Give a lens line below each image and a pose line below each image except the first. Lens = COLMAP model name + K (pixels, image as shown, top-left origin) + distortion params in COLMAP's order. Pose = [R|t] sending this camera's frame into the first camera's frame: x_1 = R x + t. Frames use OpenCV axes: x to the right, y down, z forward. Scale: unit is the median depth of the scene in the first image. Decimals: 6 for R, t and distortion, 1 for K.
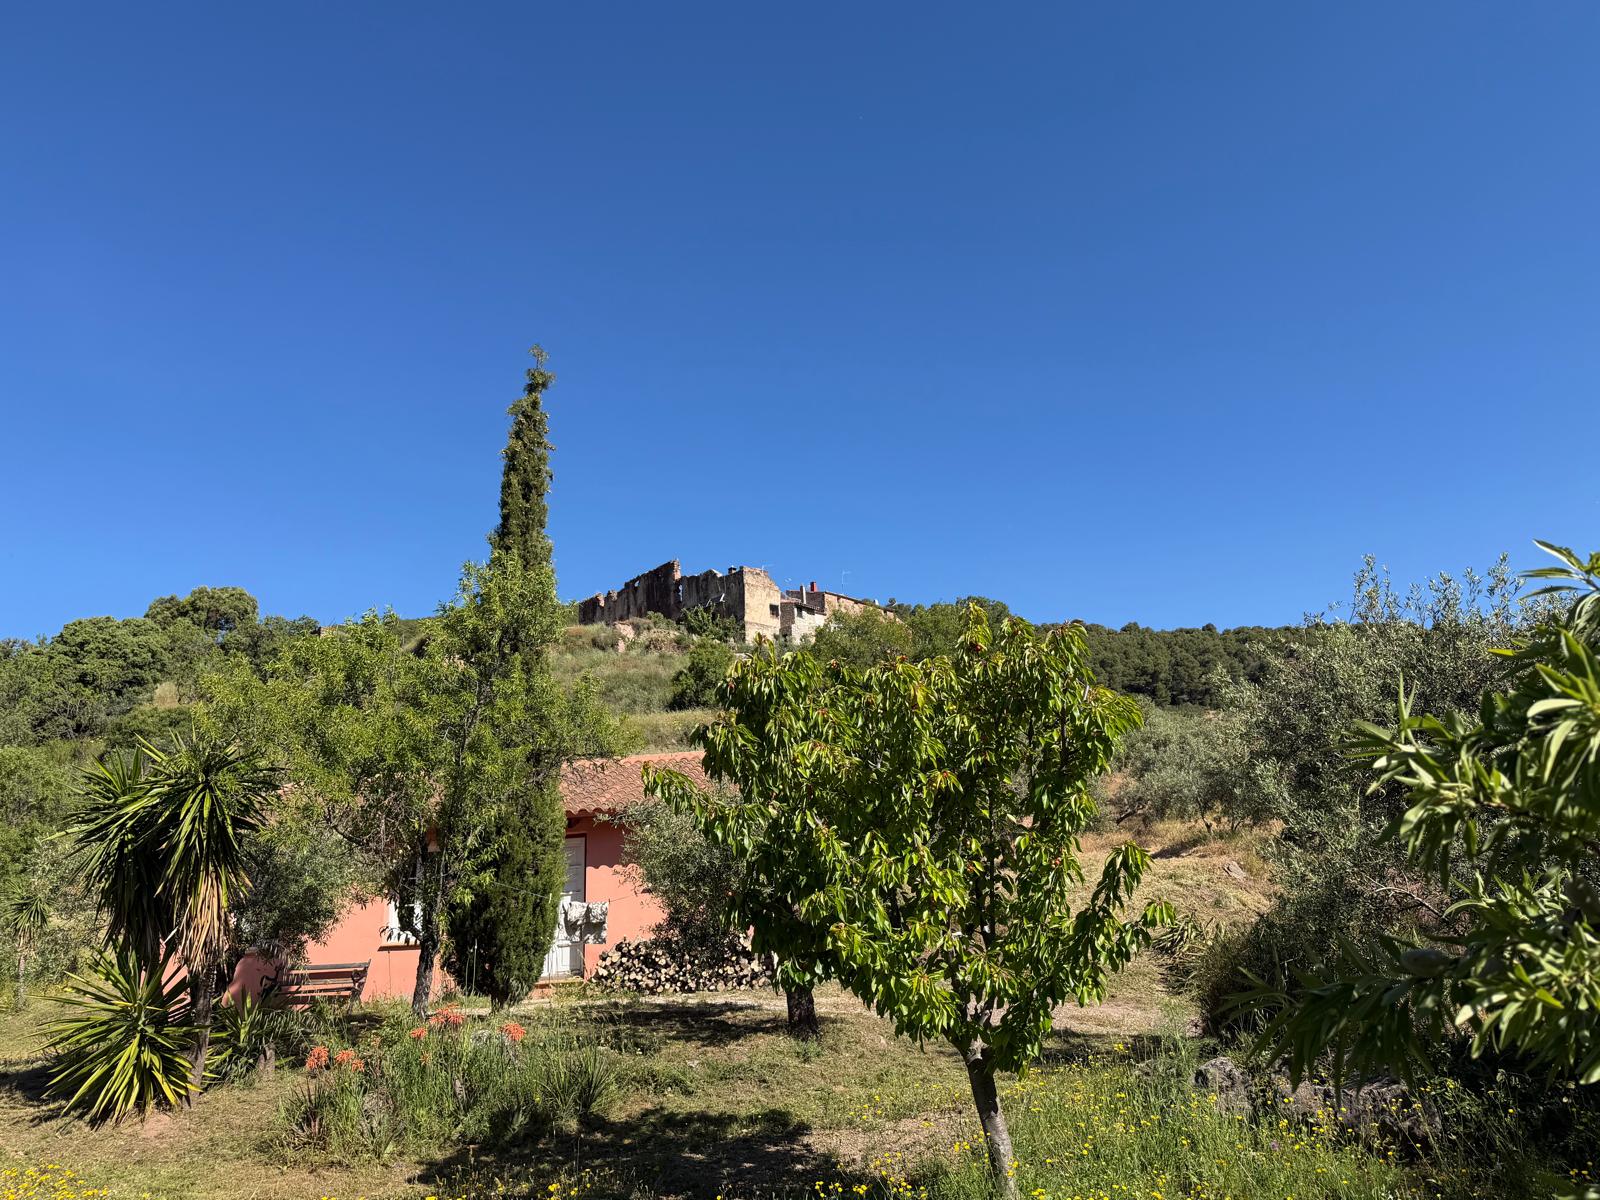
lens RADIAL K [[1108.4, 0, 800.0], [0, 1108.4, 600.0], [0, 0, 1]] dist [0.072524, -0.084387]
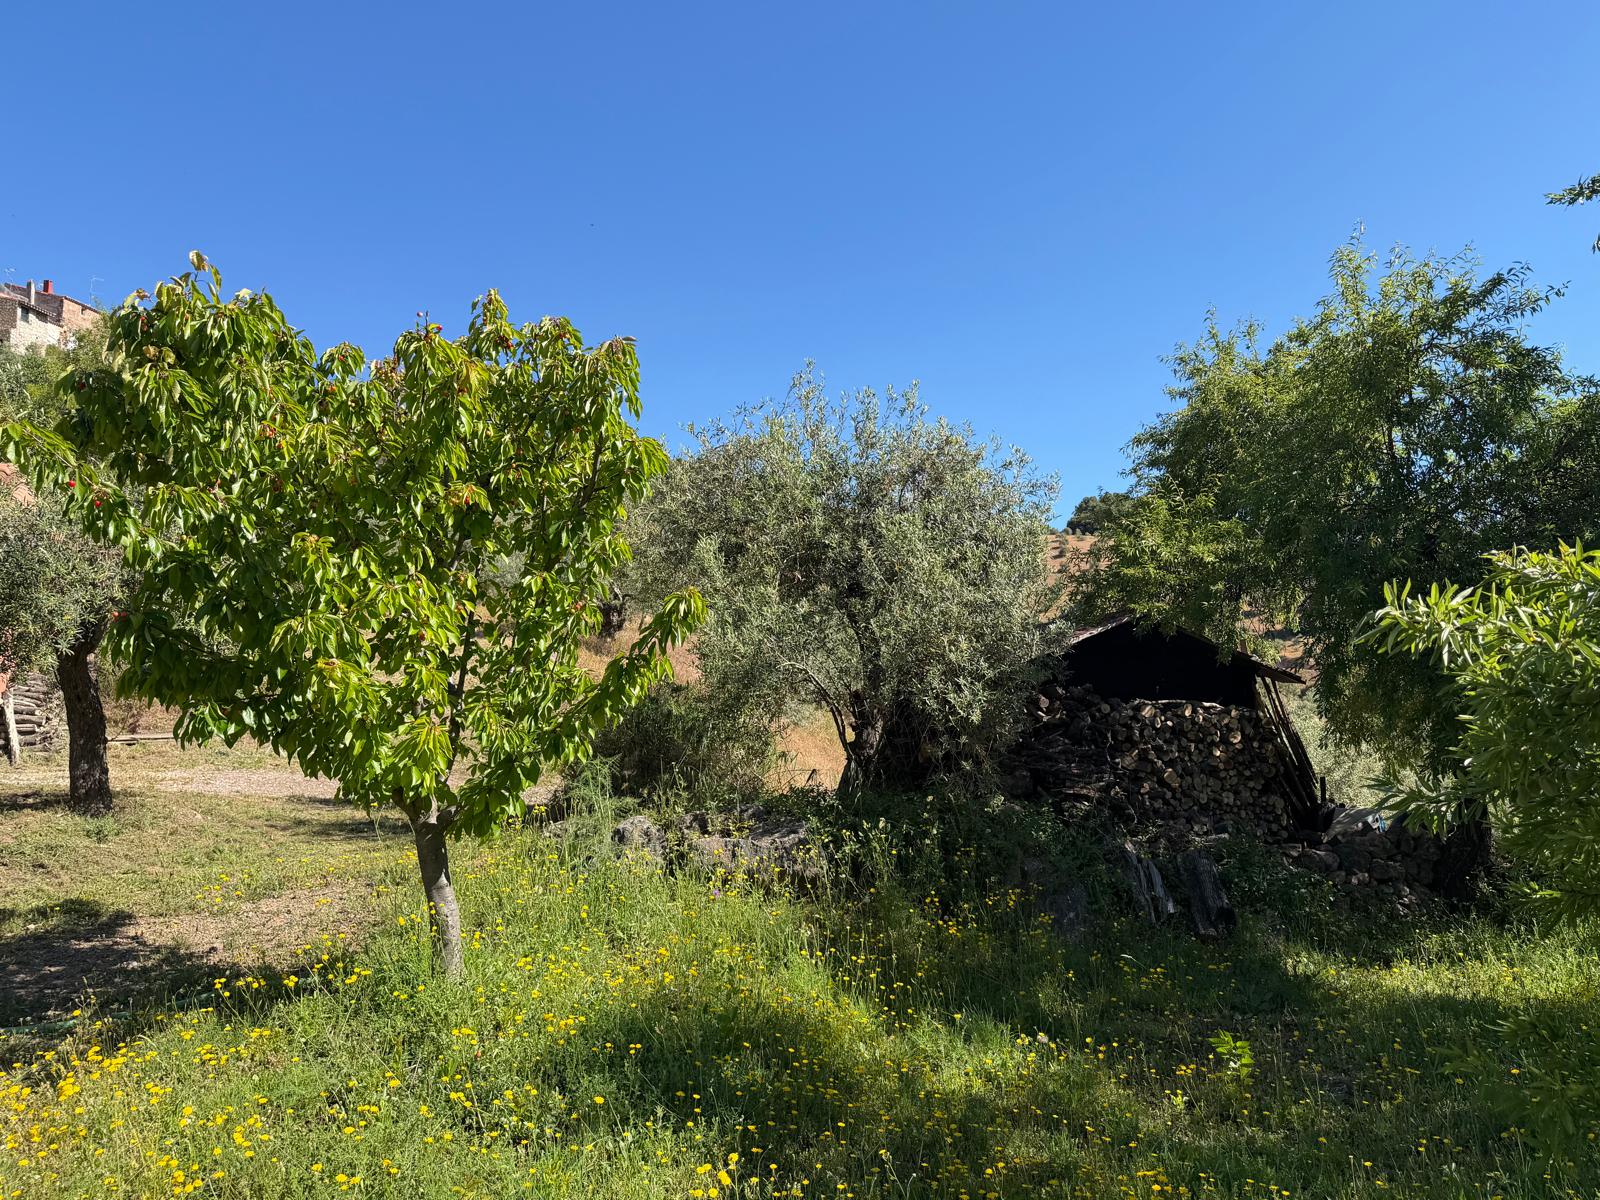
lens RADIAL K [[1108.4, 0, 800.0], [0, 1108.4, 600.0], [0, 0, 1]] dist [0.072524, -0.084387]
pose [[0.809957, 0.089846, 0.579566, -0.208885], [-0.195742, 0.972946, 0.122726, 0.142586], [-0.552860, -0.212848, 0.805631, 0.332384]]
